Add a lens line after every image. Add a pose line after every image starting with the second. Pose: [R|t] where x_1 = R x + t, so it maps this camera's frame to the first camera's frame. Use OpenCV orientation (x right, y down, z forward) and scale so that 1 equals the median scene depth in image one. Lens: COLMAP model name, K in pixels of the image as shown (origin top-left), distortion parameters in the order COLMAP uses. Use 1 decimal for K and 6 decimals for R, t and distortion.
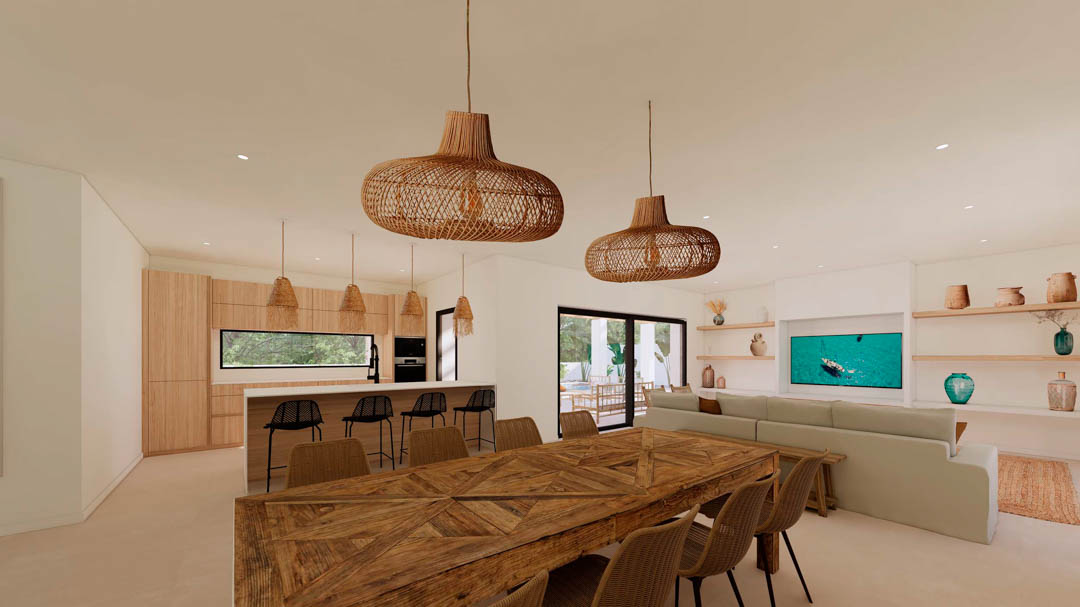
lens RADIAL K [[385.9, 0, 531.0], [0, 385.9, 355.1], [0, 0, 1]] dist [0.000298, 0.000000]
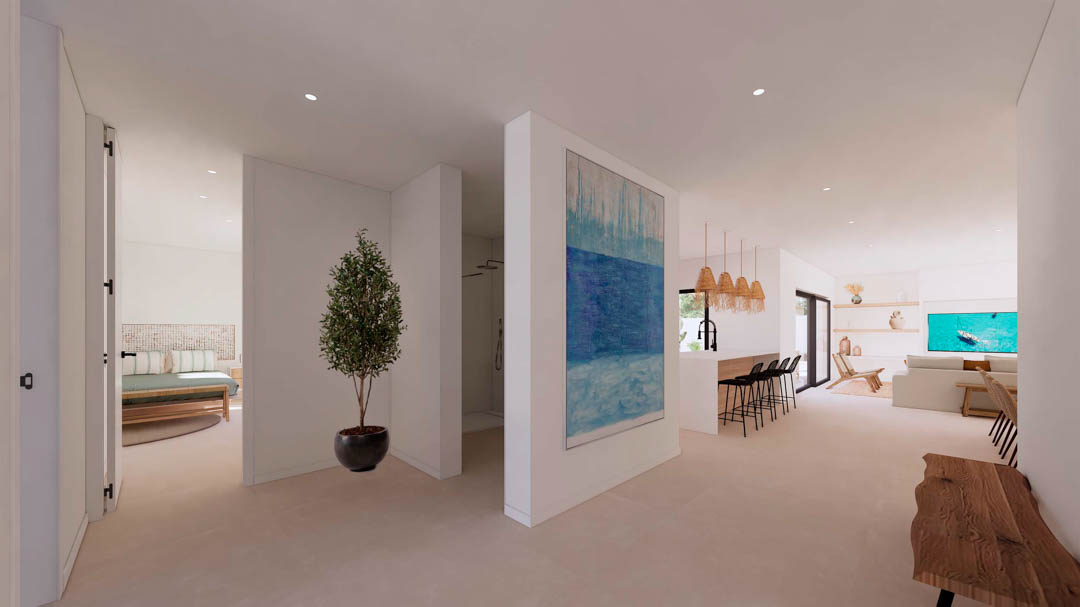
lens RADIAL K [[385.9, 0, 544.2], [0, 385.9, 325.1], [0, 0, 1]] dist [0.000298, 0.000000]
pose [[0.993306, 0.001090, 0.115504, -0.726643], [-0.000135, 0.999966, -0.008278, 0.000006], [-0.115509, 0.008207, 0.993273, -0.110556]]
